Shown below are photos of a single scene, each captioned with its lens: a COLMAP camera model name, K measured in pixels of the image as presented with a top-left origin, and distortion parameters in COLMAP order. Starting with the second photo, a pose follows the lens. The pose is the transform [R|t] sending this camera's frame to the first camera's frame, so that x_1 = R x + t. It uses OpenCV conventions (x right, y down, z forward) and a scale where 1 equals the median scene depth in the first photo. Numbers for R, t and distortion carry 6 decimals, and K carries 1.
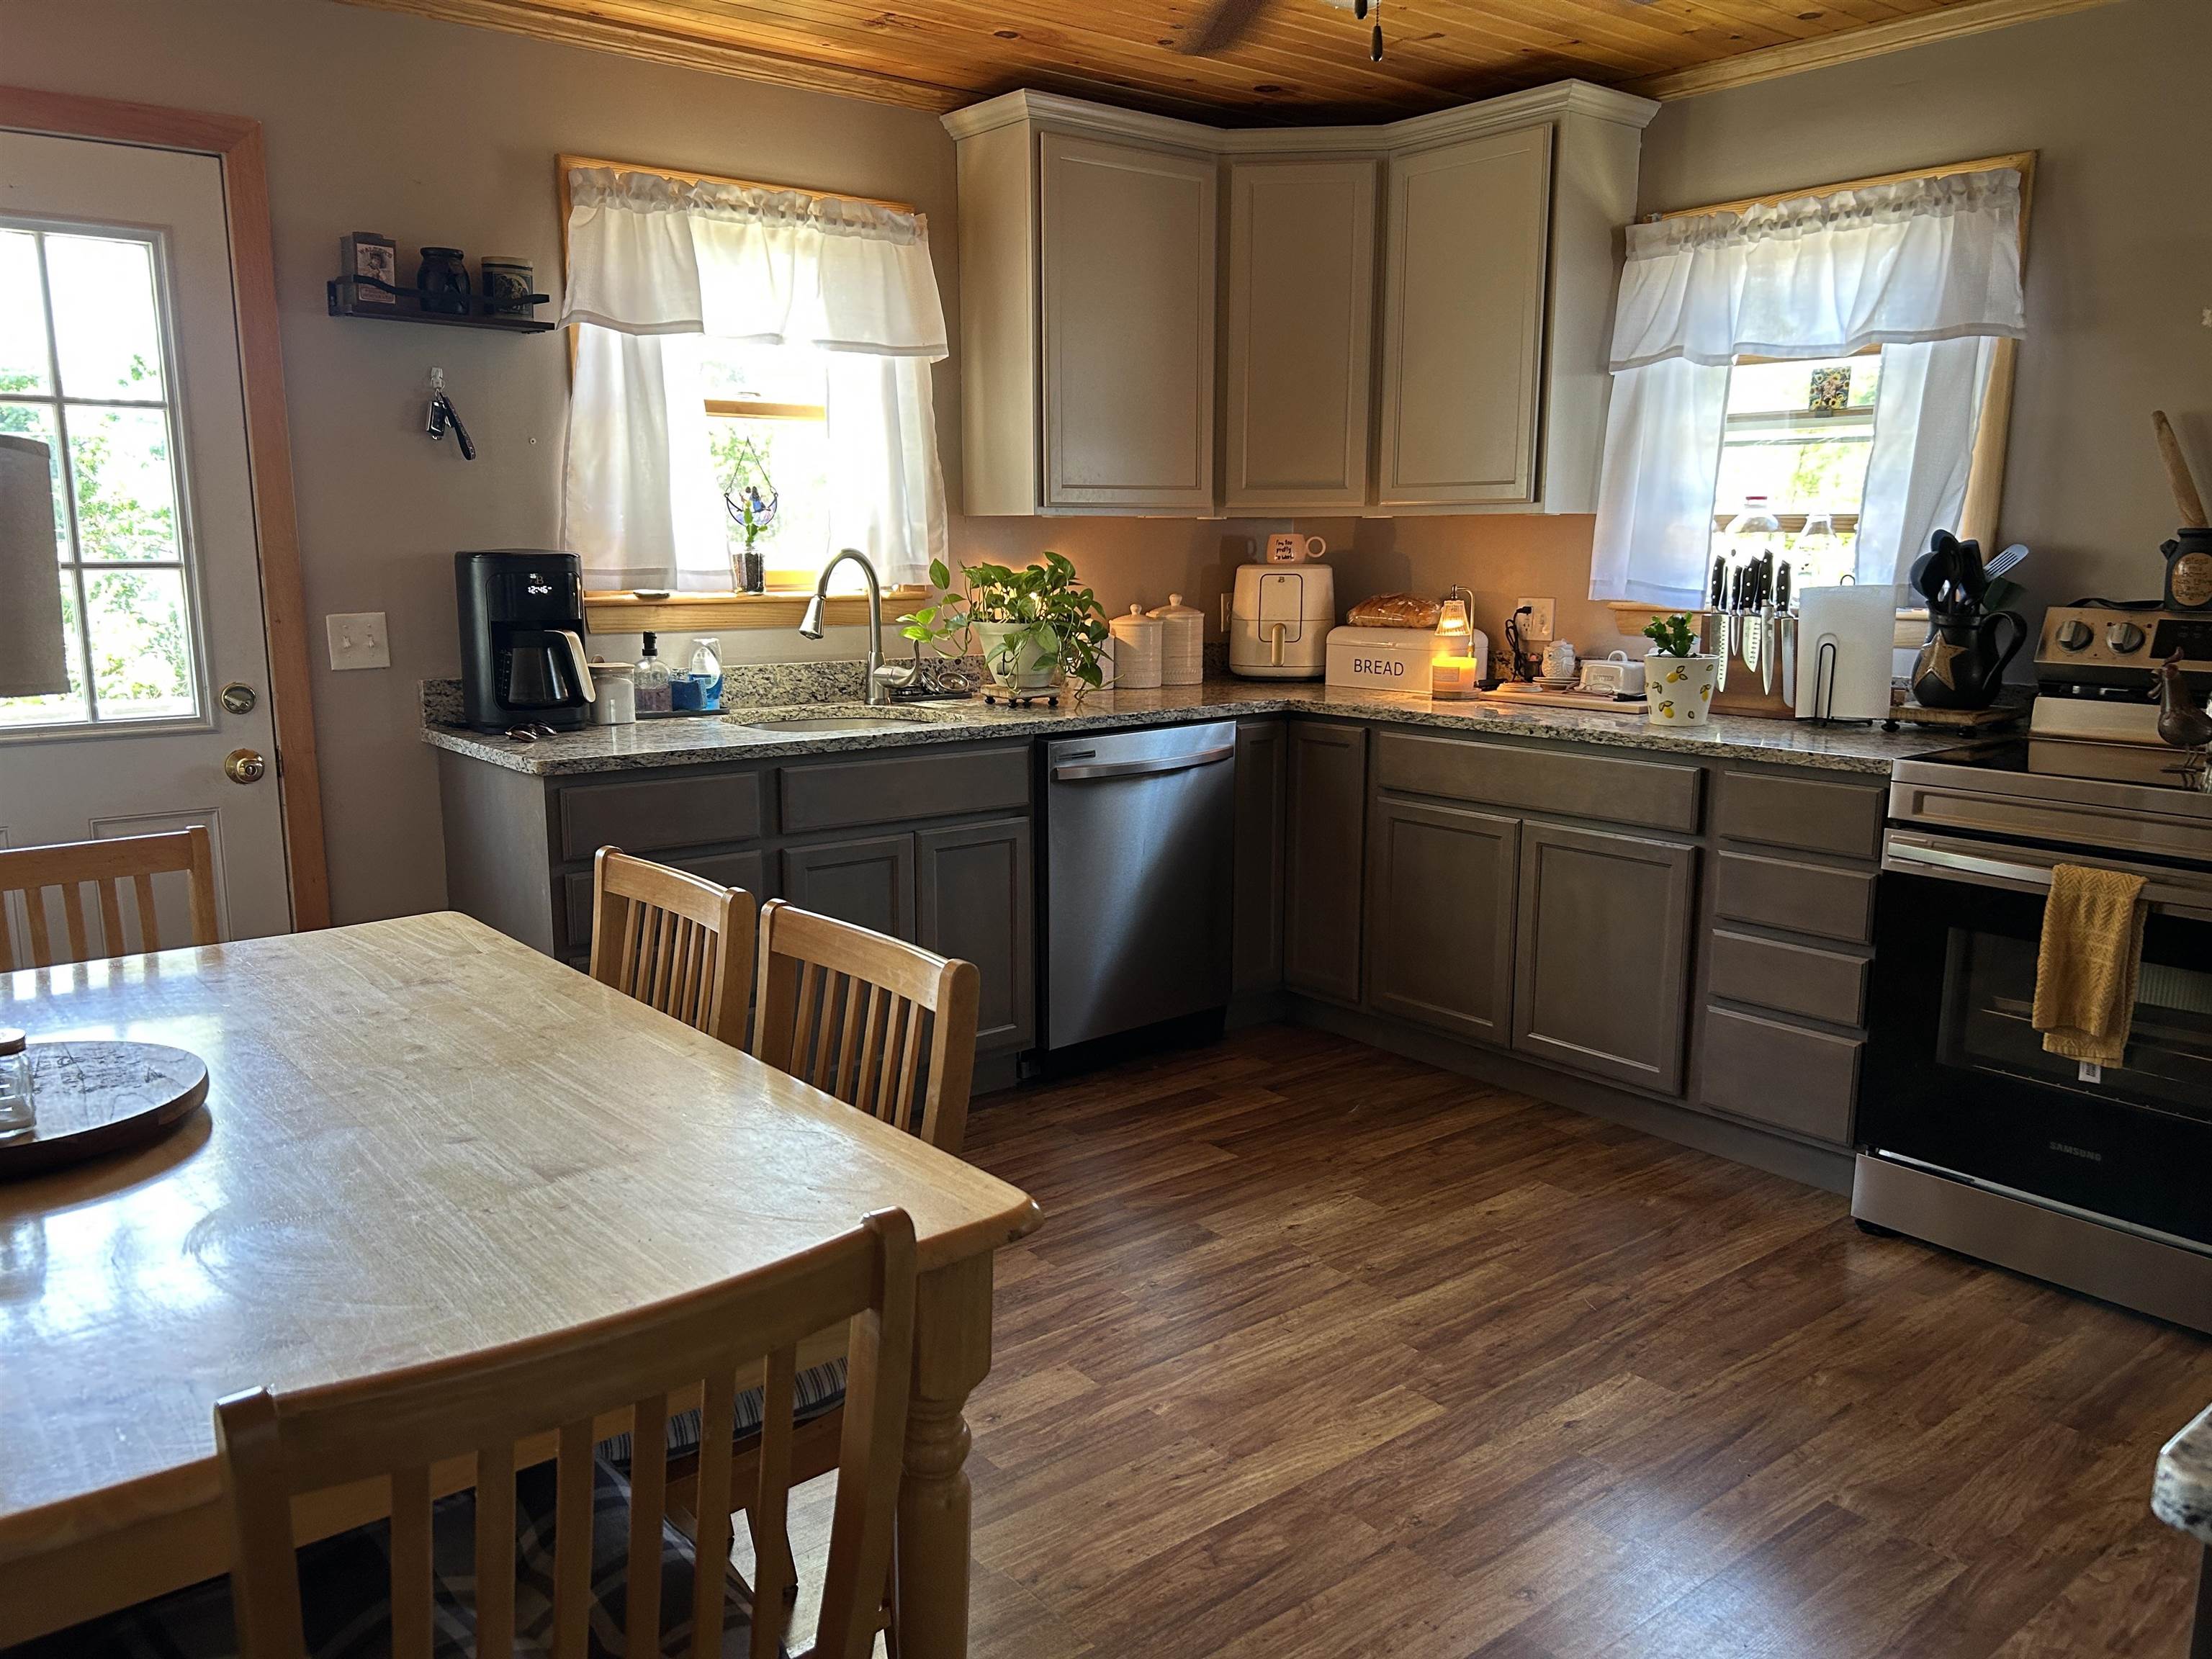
lens RADIAL K [[1666.9, 0, 1116.2], [0, 1666.9, 831.1], [0, 0, 1]] dist [0.039629, -0.046697]
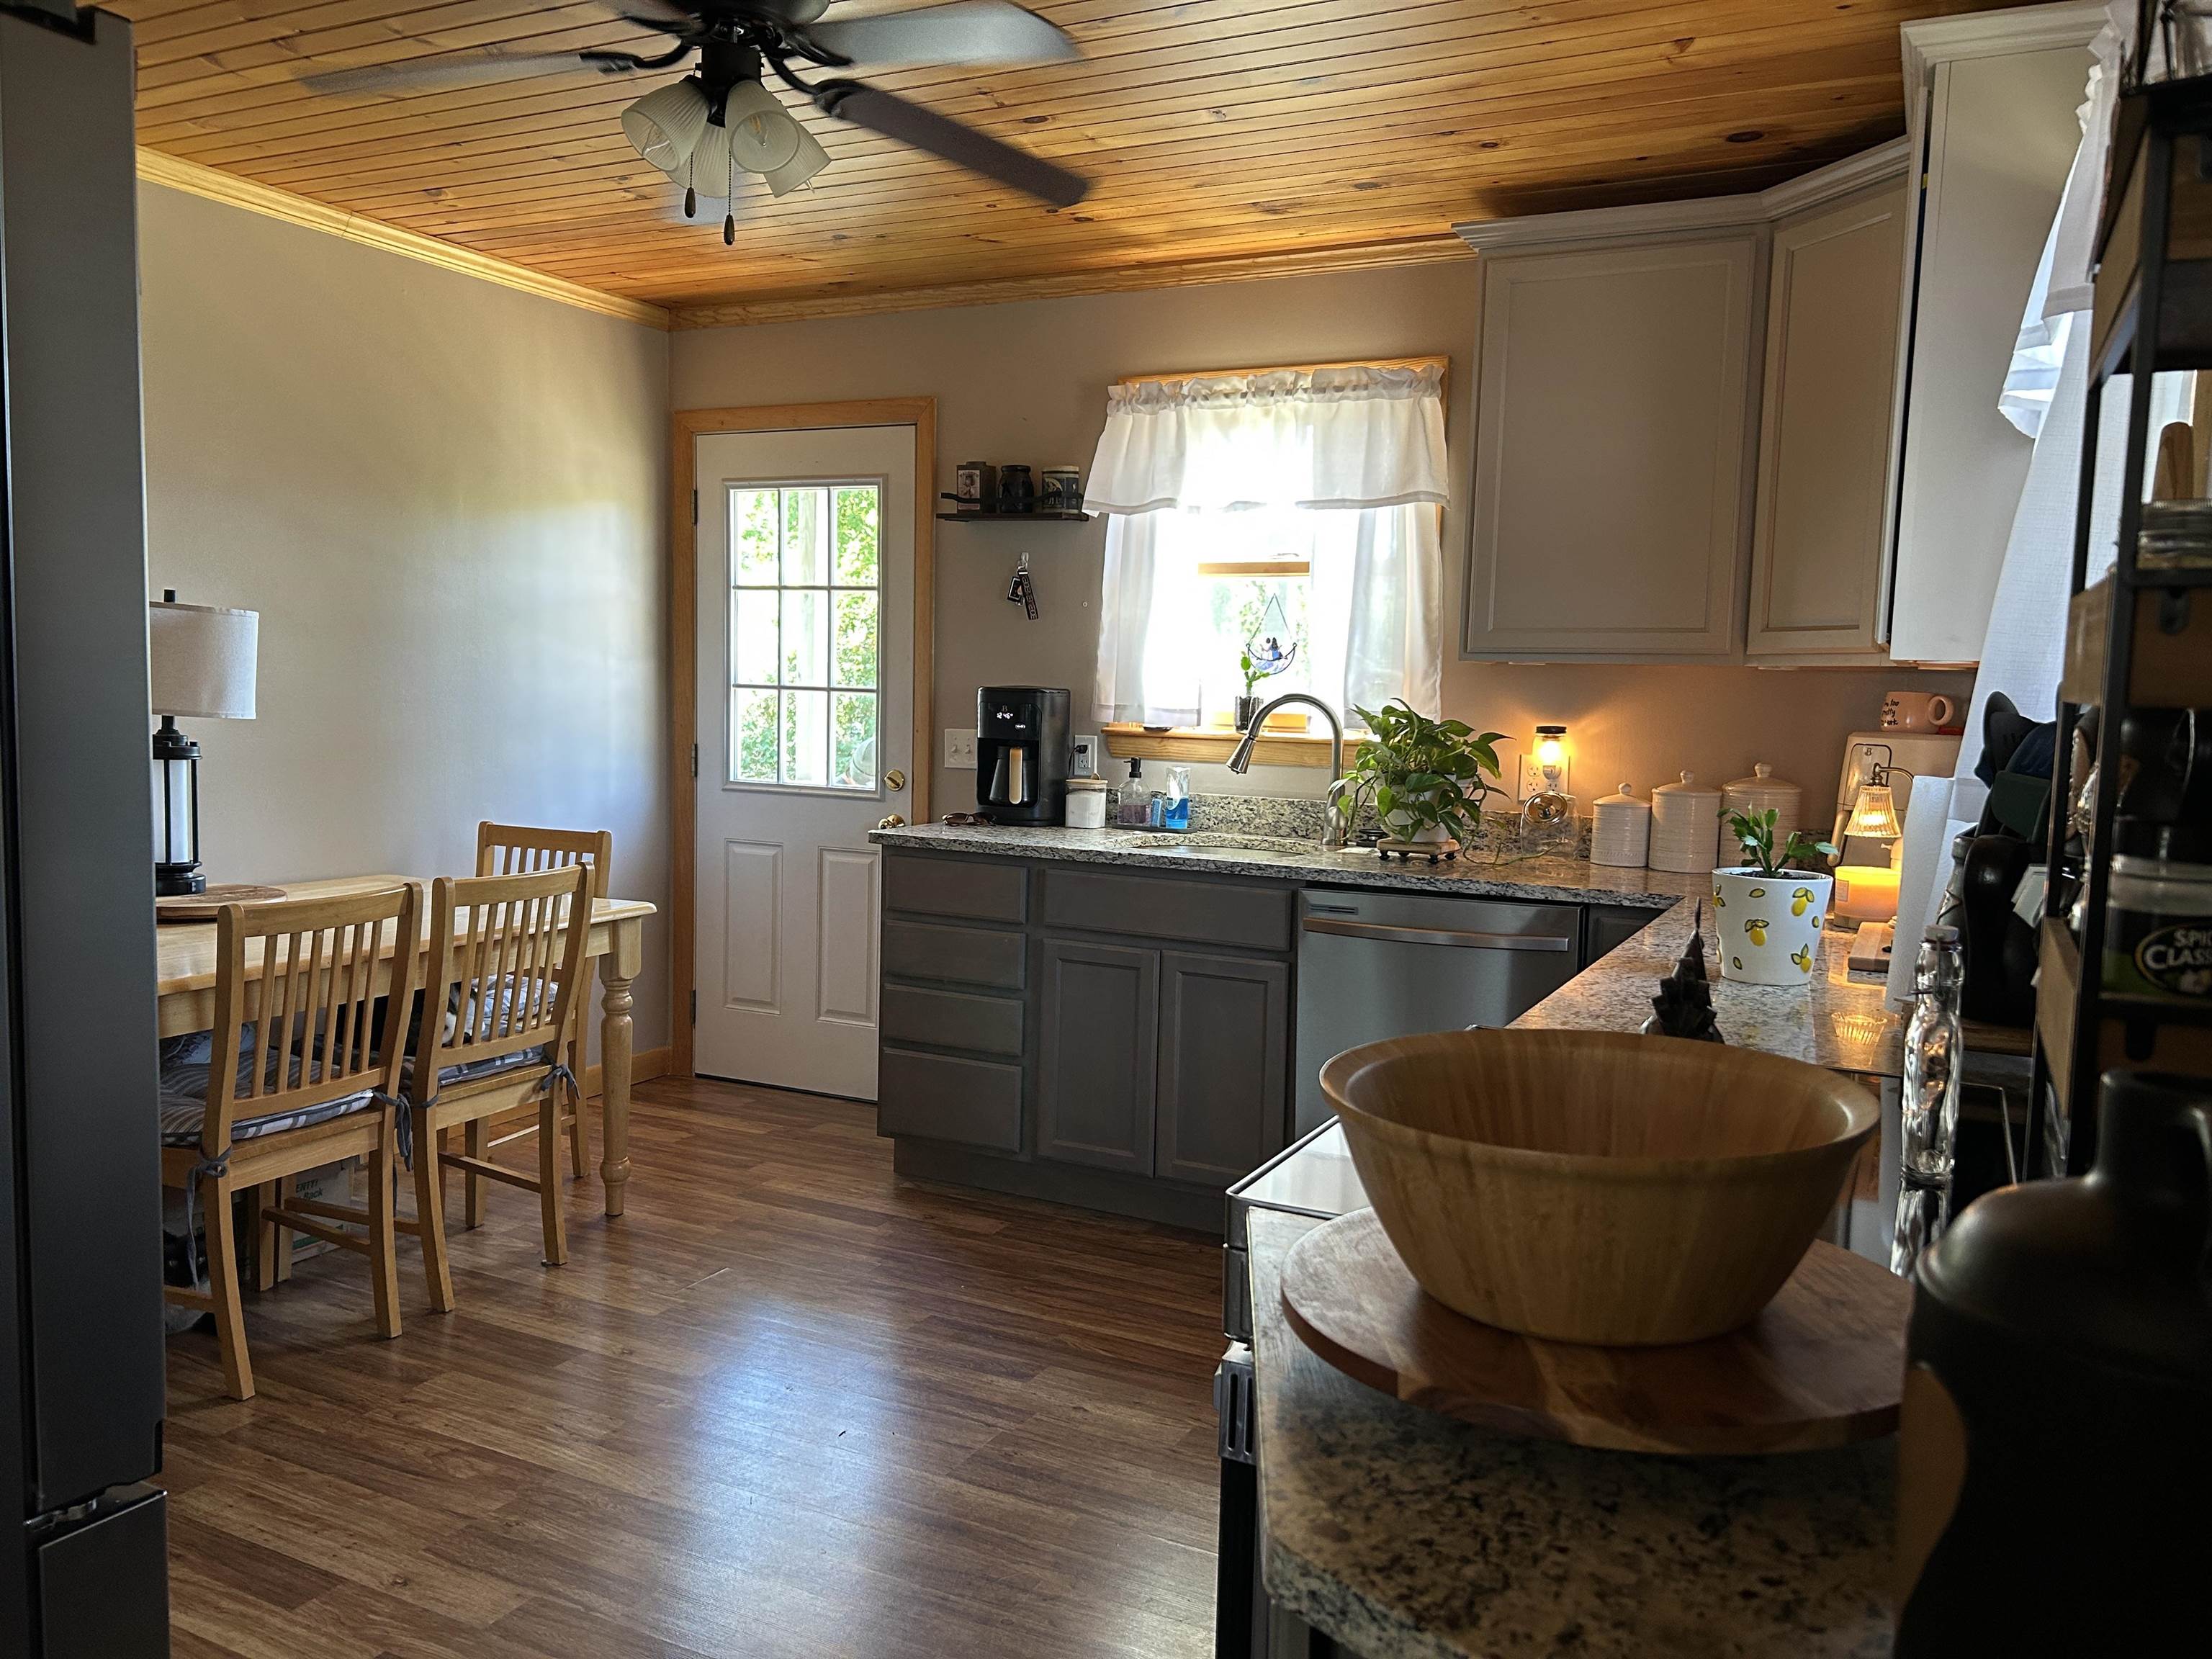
lens RADIAL K [[1666.9, 0, 1114.4], [0, 1666.9, 836.9], [0, 0, 1]] dist [0.039629, -0.046697]
pose [[0.408995, 0.089275, -0.908159, 0.790914], [-0.187642, 0.982164, 0.012044, -0.074521], [0.893036, 0.165483, 0.418452, 0.496844]]
